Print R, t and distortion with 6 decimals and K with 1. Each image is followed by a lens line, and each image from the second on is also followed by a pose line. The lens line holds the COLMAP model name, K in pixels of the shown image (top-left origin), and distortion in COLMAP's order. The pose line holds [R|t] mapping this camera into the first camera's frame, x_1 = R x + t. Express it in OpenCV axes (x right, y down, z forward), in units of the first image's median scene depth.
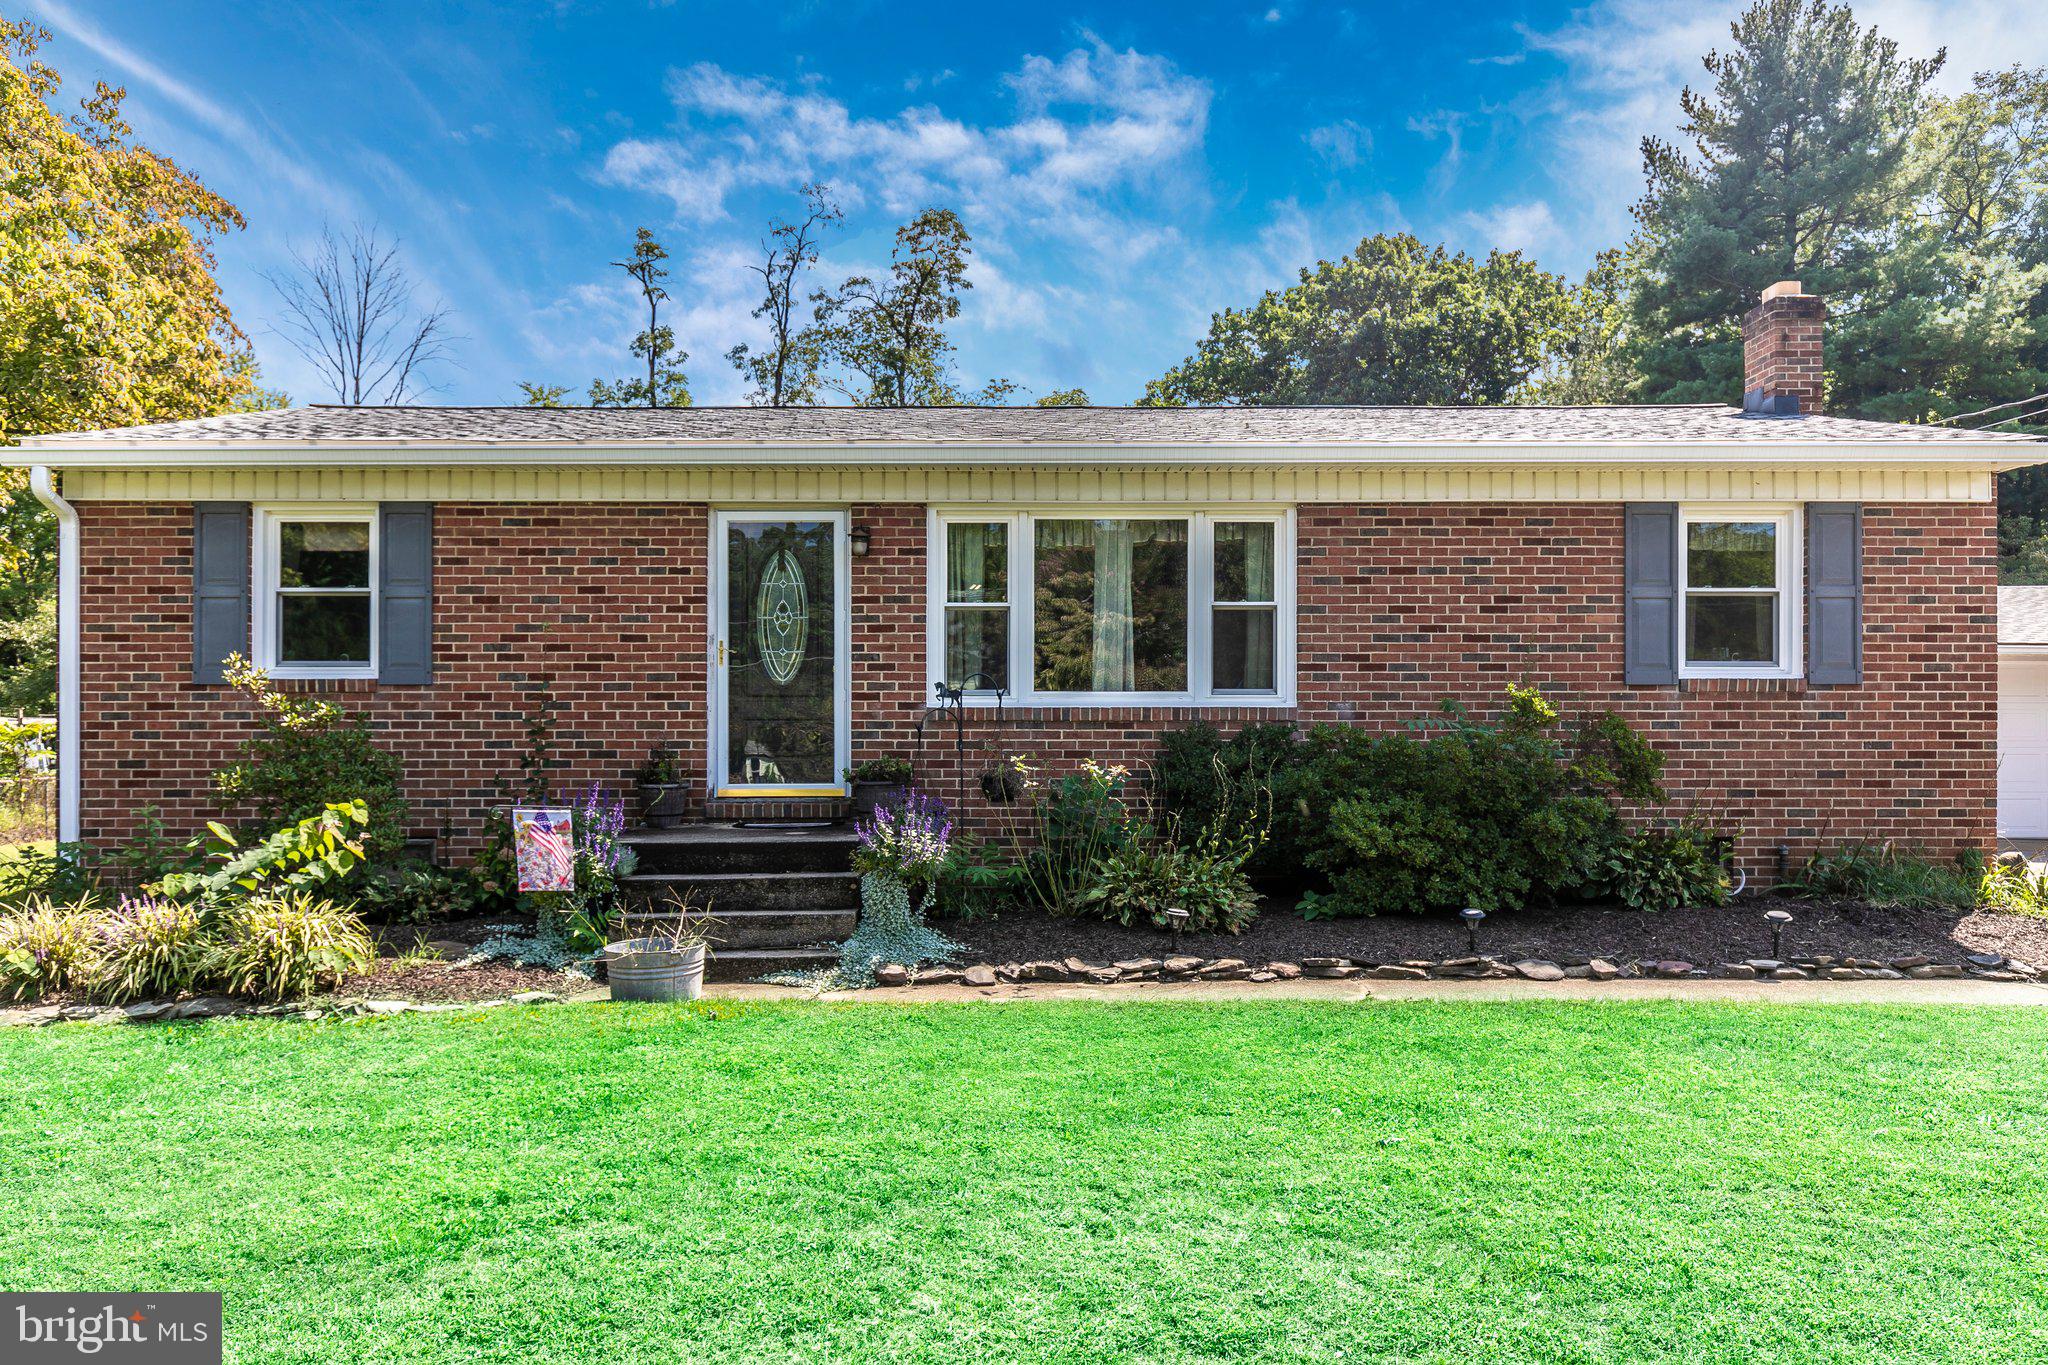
lens RADIAL K [[1490.8, 0, 1029.3], [0, 1490.8, 693.3], [0, 0, 1]] dist [0.009890, -0.014192]
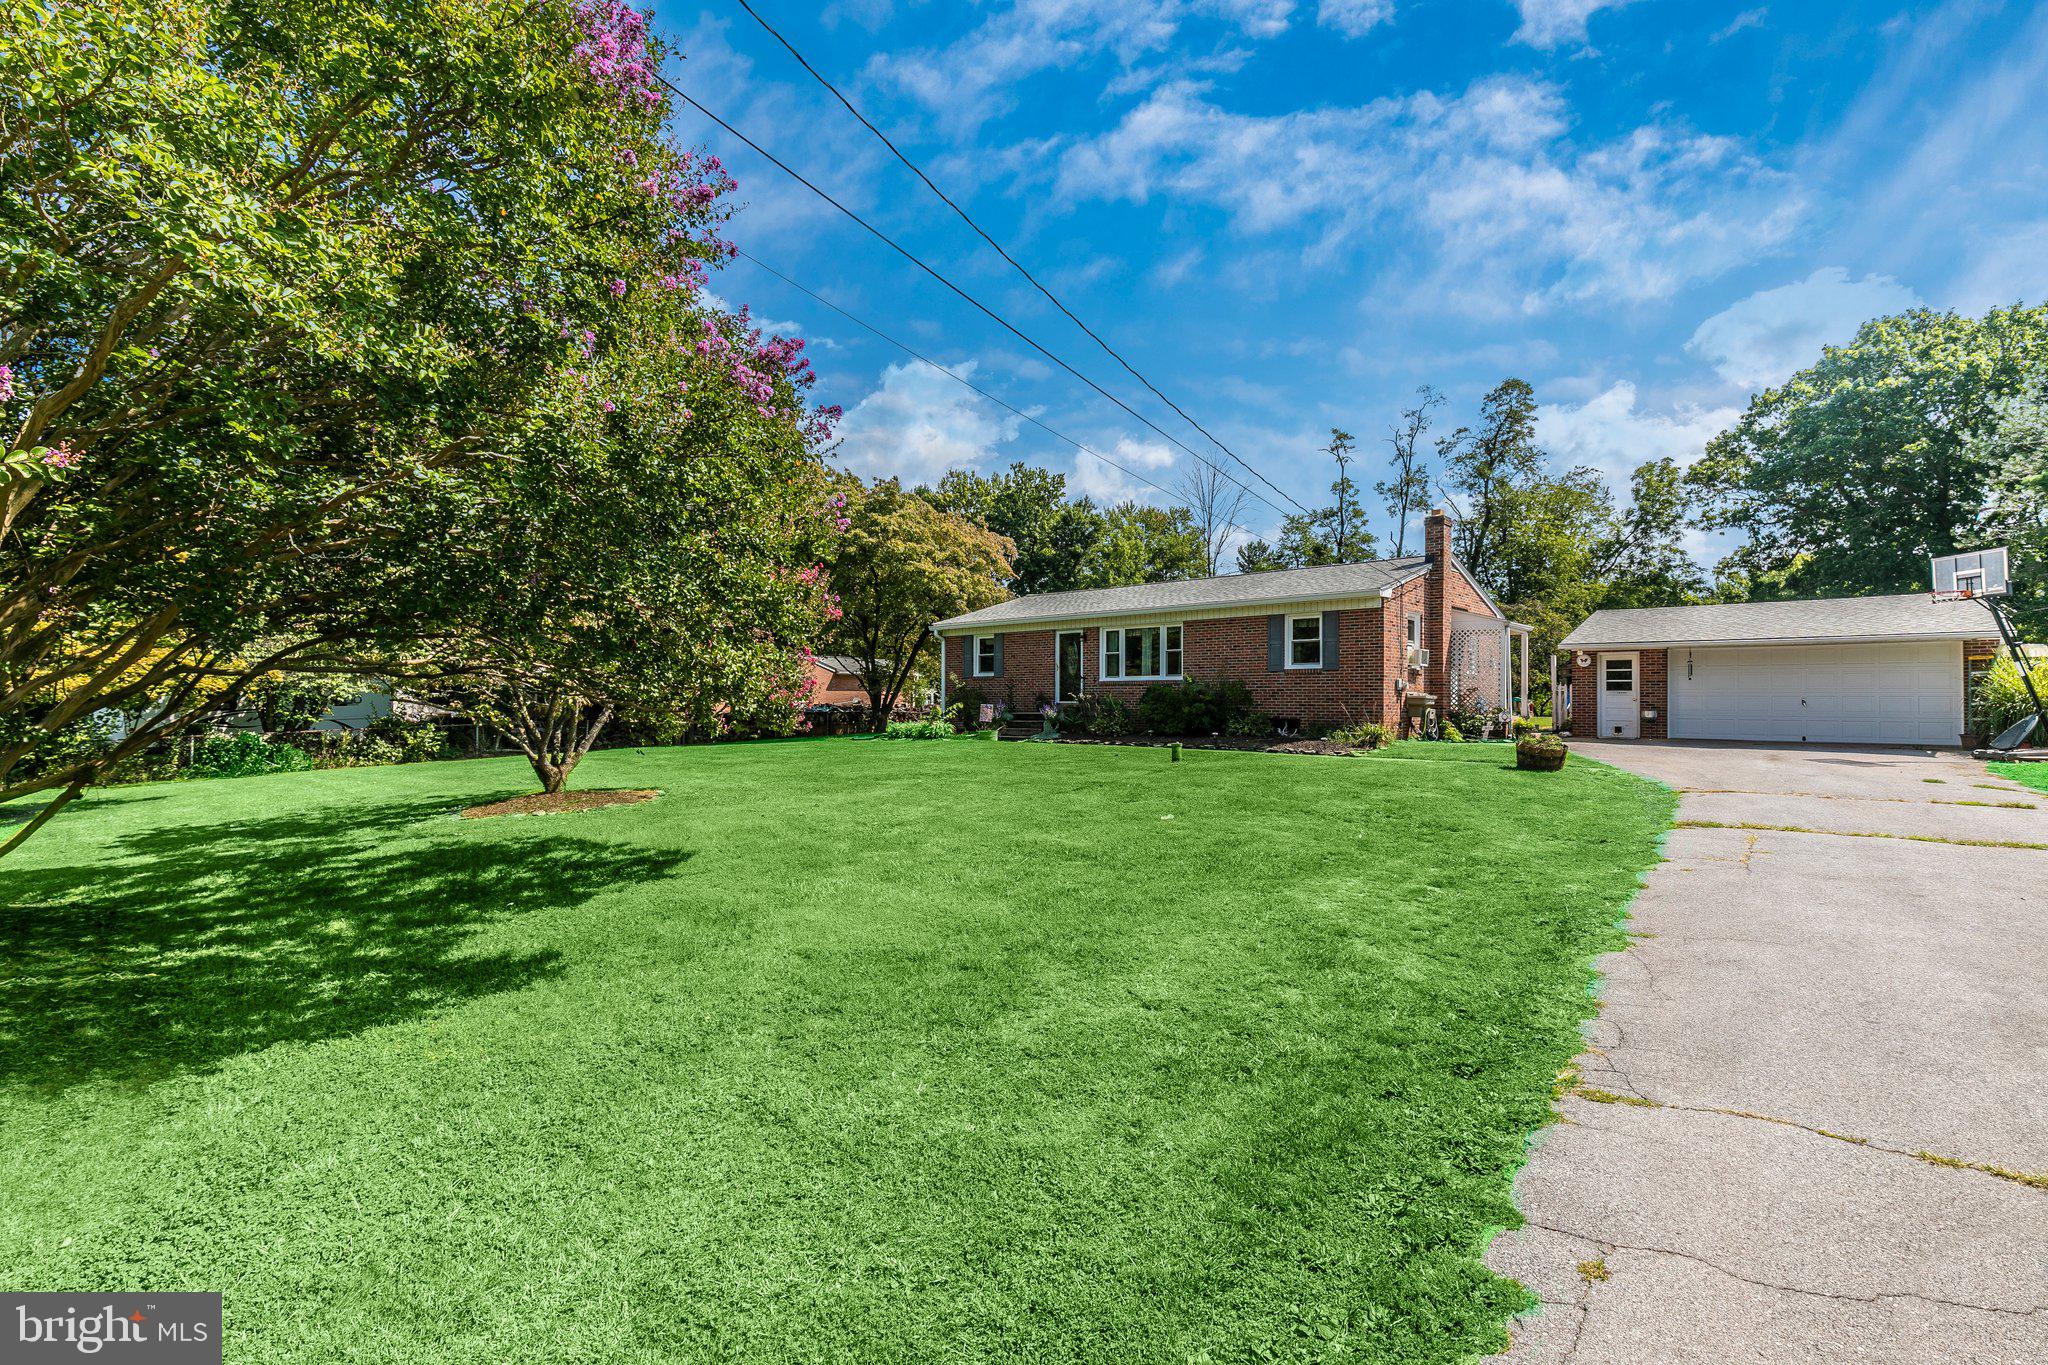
lens RADIAL K [[923.2, 0, 1039.7], [0, 923.2, 693.9], [0, 0, 1]] dist [0.005685, -0.000645]
pose [[0.744782, -0.002438, -0.667303, 1.342386], [0.022247, 0.999528, 0.021178, -0.010583], [0.666937, -0.030619, 0.744485, -0.815628]]
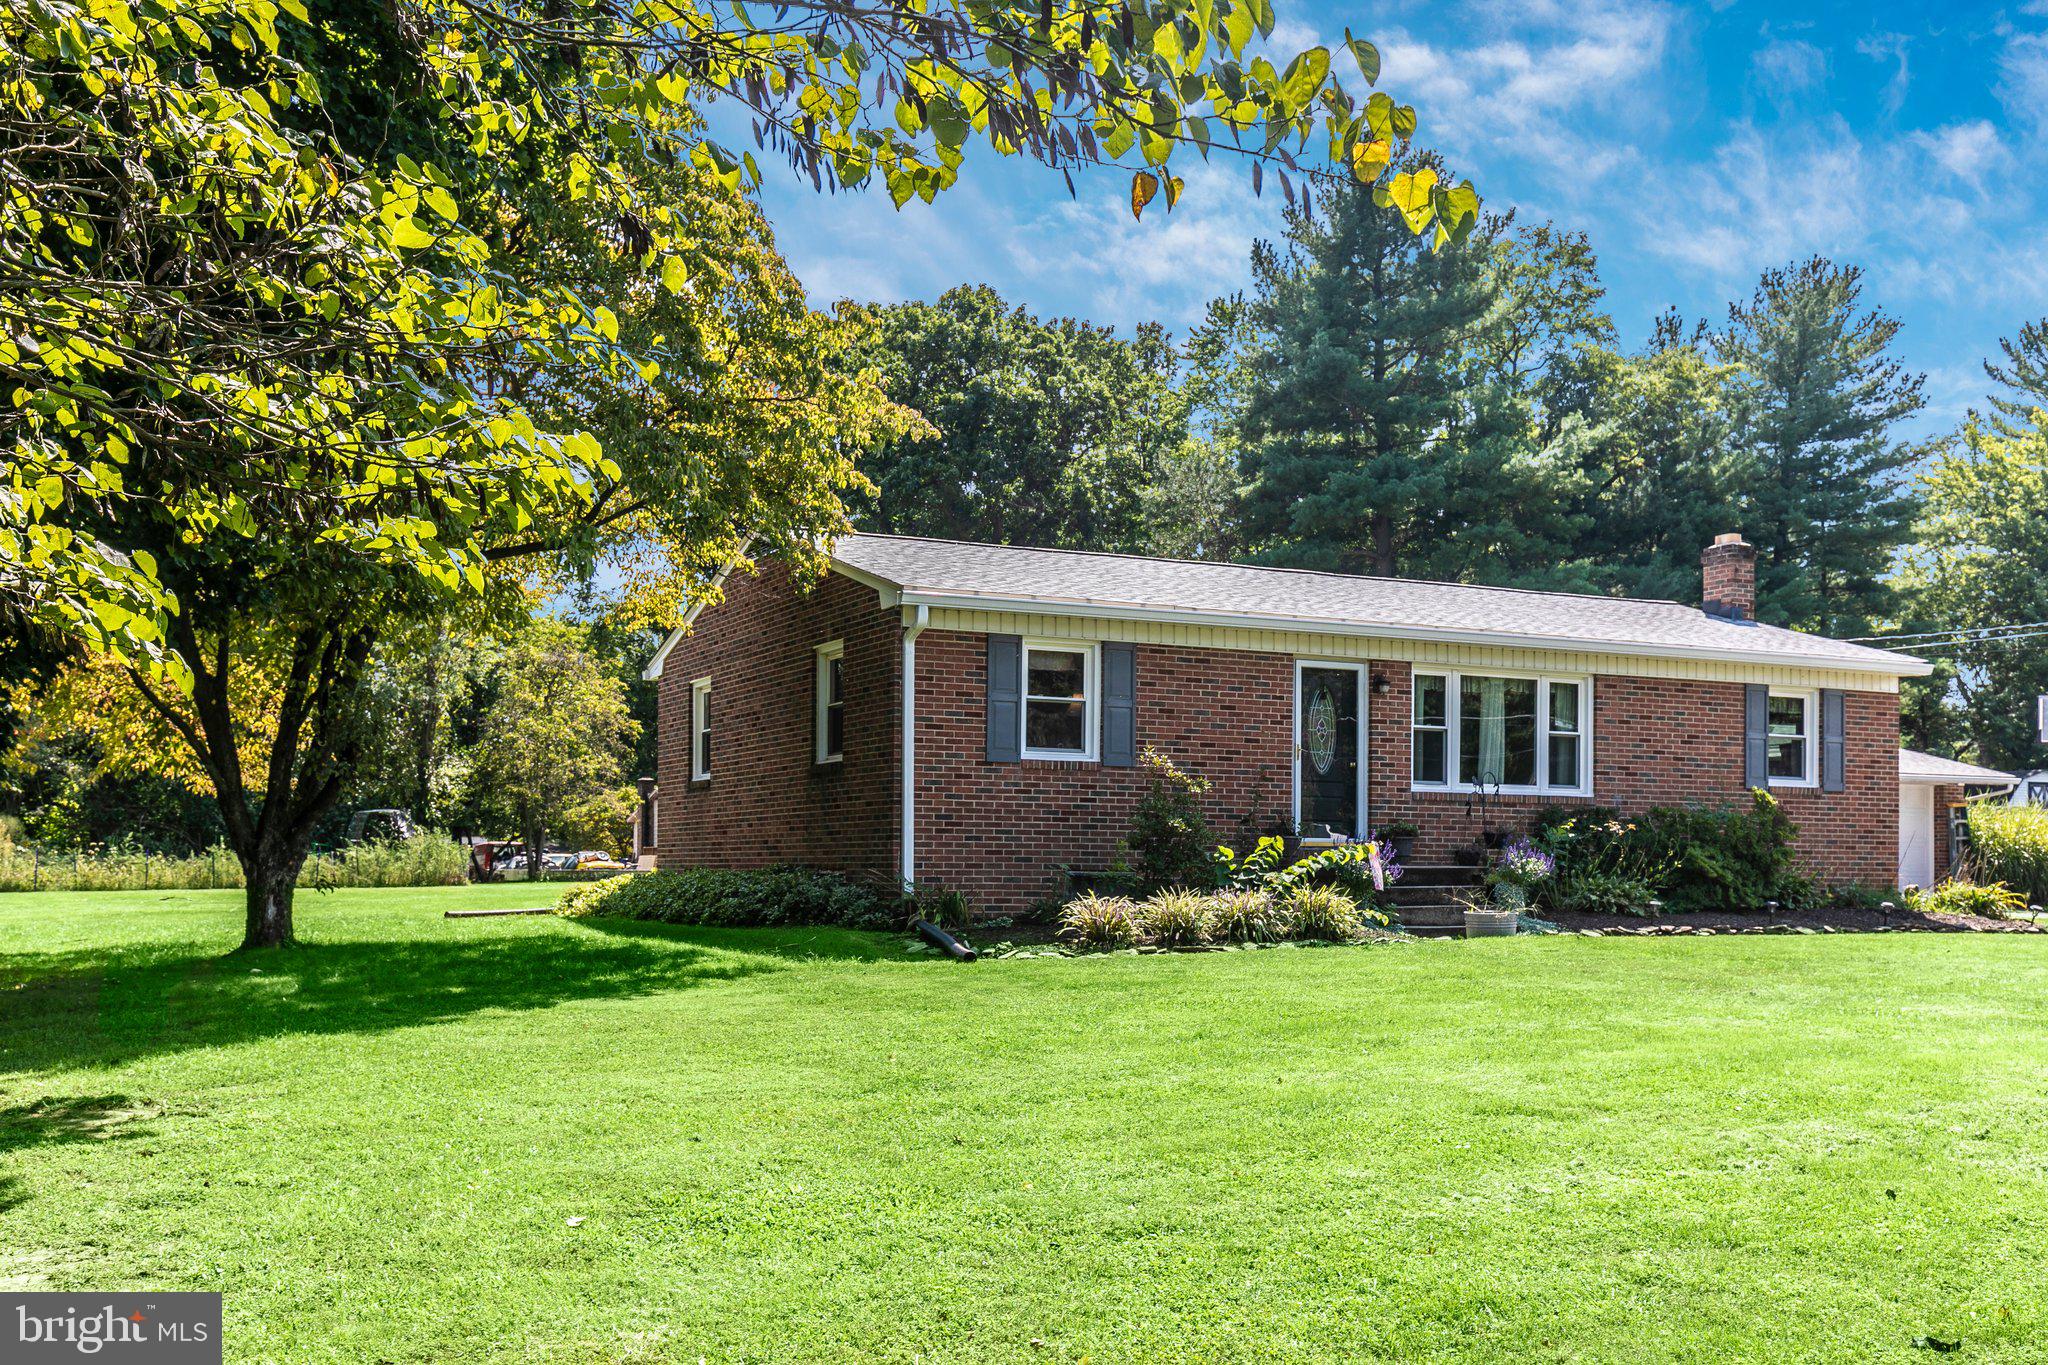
lens RADIAL K [[2006.9, 0, 1083.8], [0, 2006.9, 716.4], [0, 0, 1]] dist [0.019754, 0.000000]
pose [[0.895339, 0.042358, 0.443366, -1.296347], [-0.027869, 0.998845, -0.039148, 0.022668], [-0.444512, 0.022695, 0.895485, -0.735161]]
